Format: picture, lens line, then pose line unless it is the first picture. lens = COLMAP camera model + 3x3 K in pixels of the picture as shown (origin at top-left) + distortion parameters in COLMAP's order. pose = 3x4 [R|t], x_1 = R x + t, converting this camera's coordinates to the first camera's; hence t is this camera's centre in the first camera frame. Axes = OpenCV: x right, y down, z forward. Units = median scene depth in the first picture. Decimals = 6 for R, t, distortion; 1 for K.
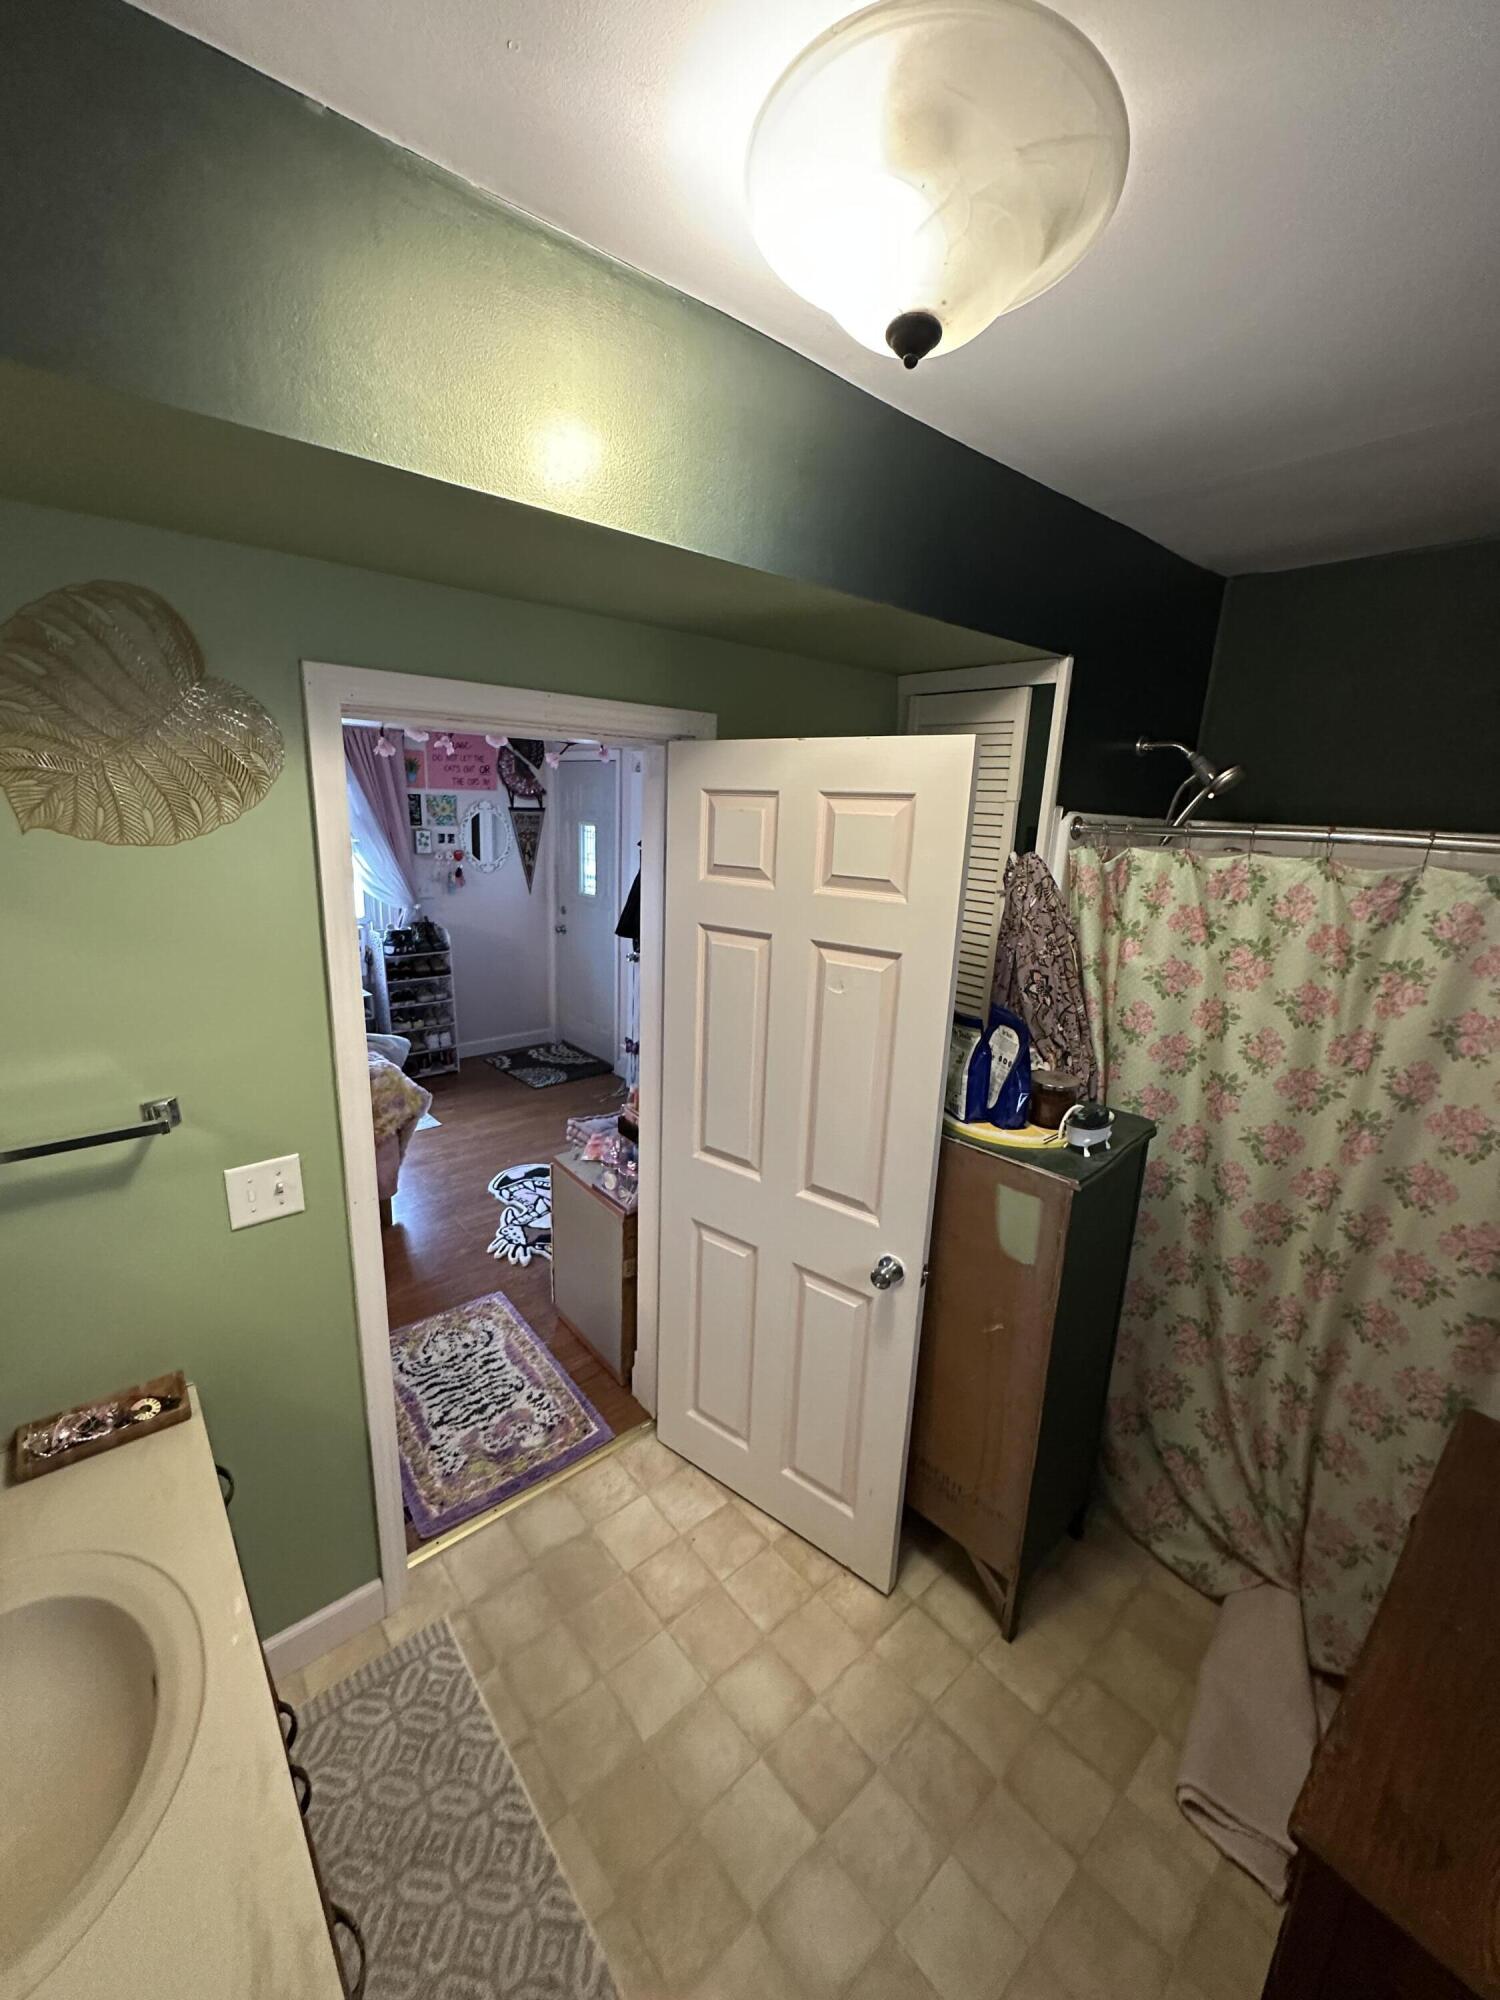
lens RADIAL K [[797.6, 0, 747.8], [0, 797.6, 995.3], [0, 0, 1]] dist [-0.004191, 0.000742]
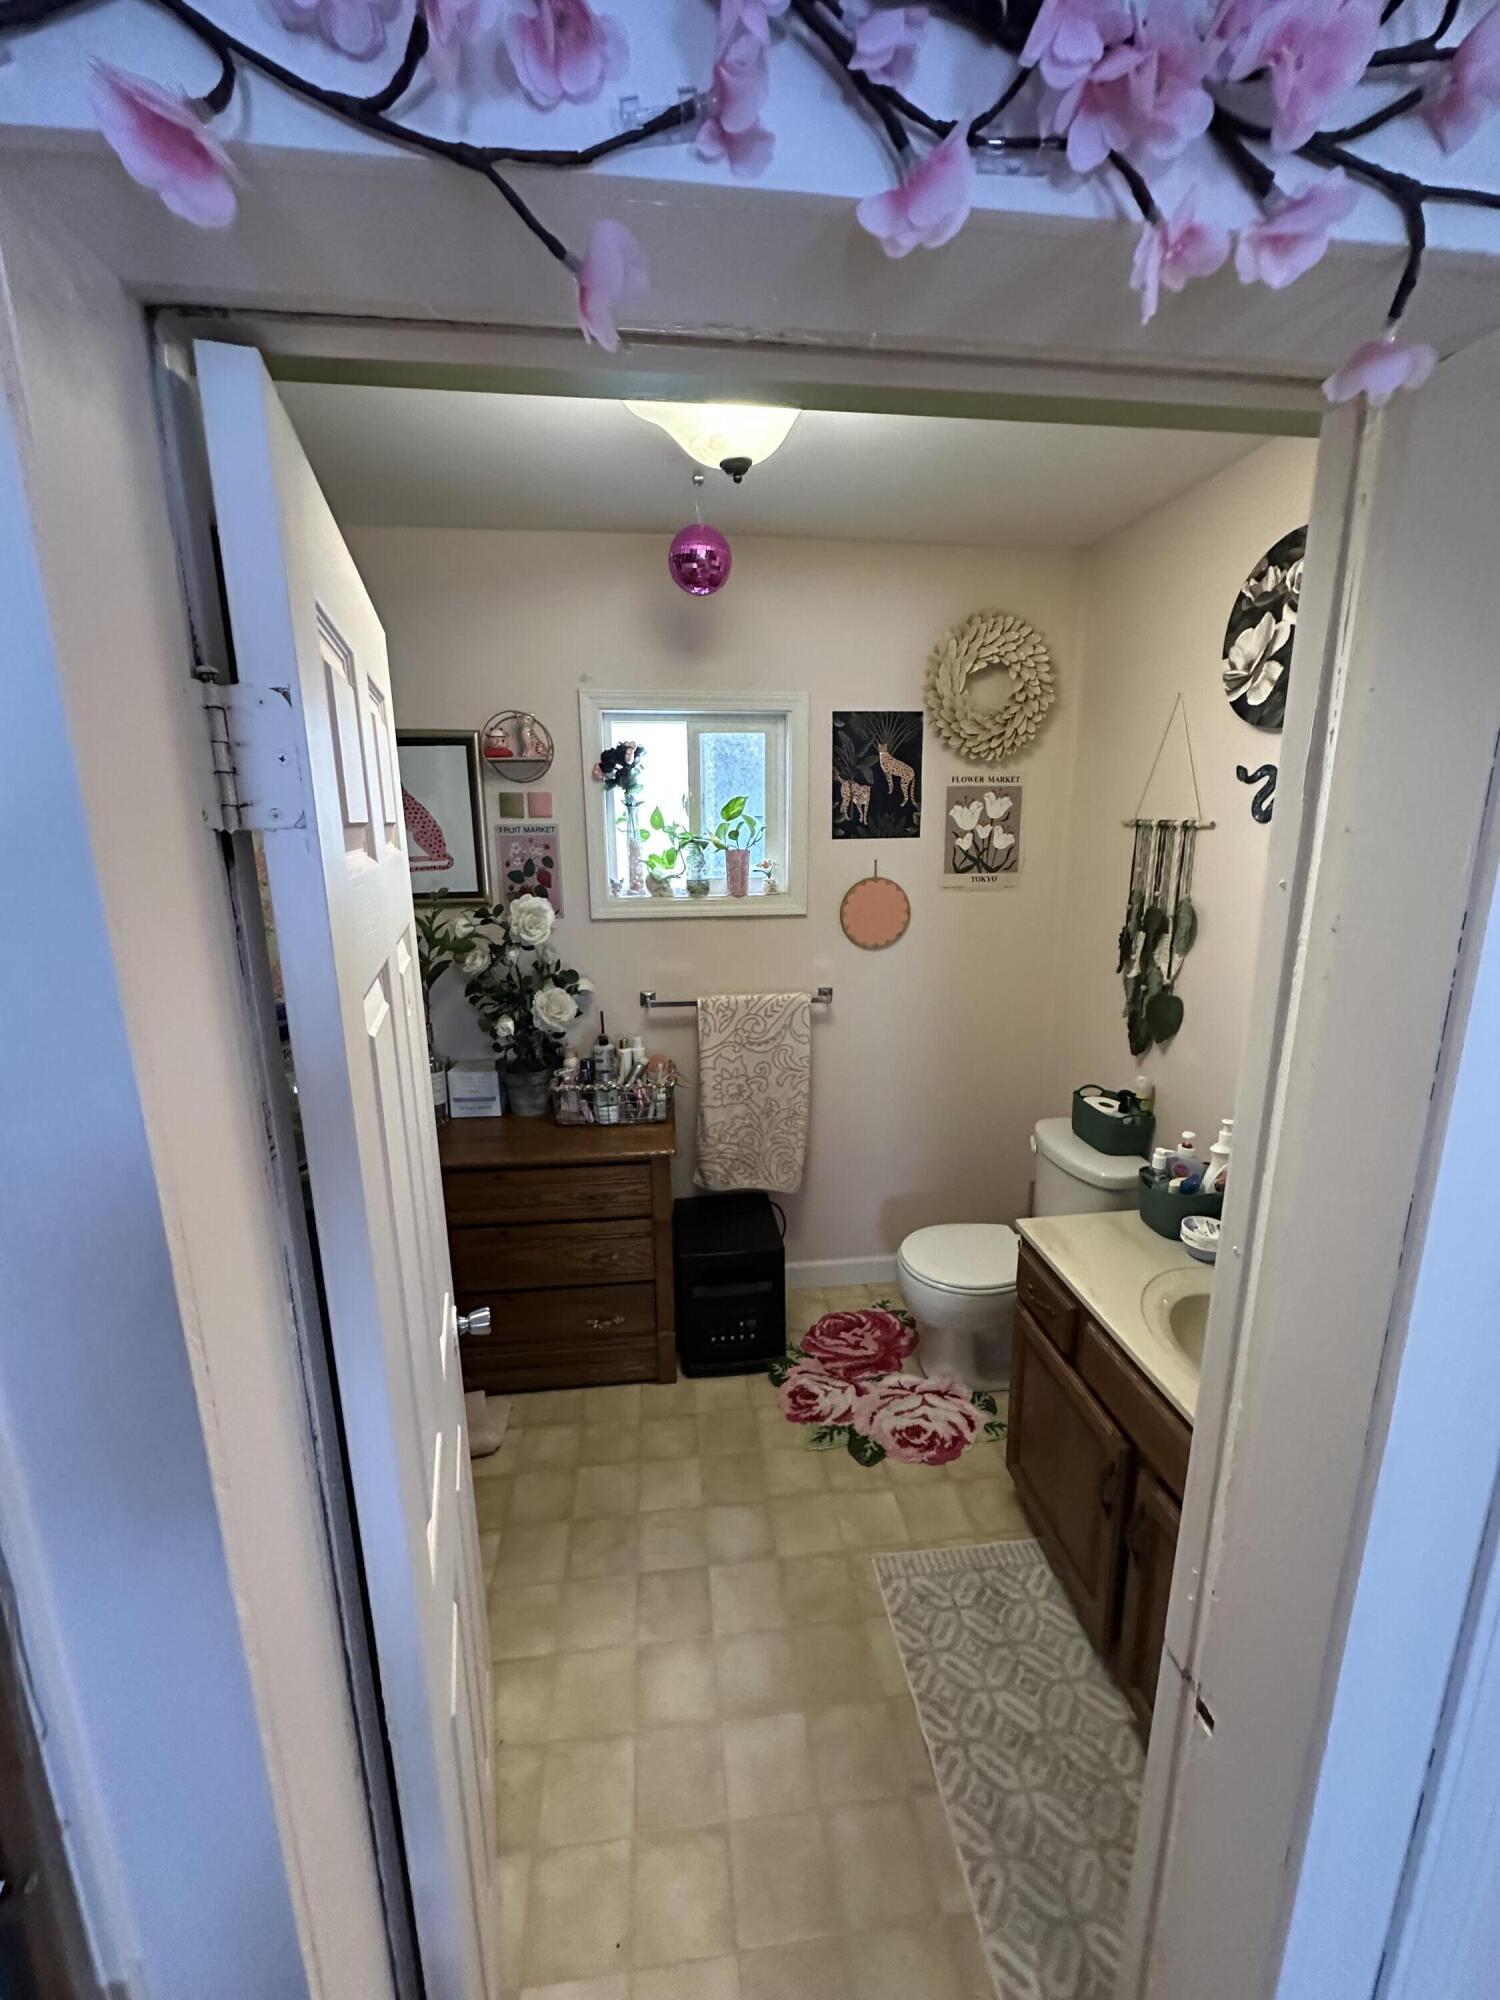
lens RADIAL K [[797.6, 0, 748.5], [0, 797.6, 998.1], [0, 0, 1]] dist [-0.004191, 0.000742]
pose [[-0.830746, -0.147339, 0.536798, -0.473554], [0.113302, 0.899390, 0.422208, -0.265450], [-0.544999, 0.411568, -0.730471, 1.405153]]
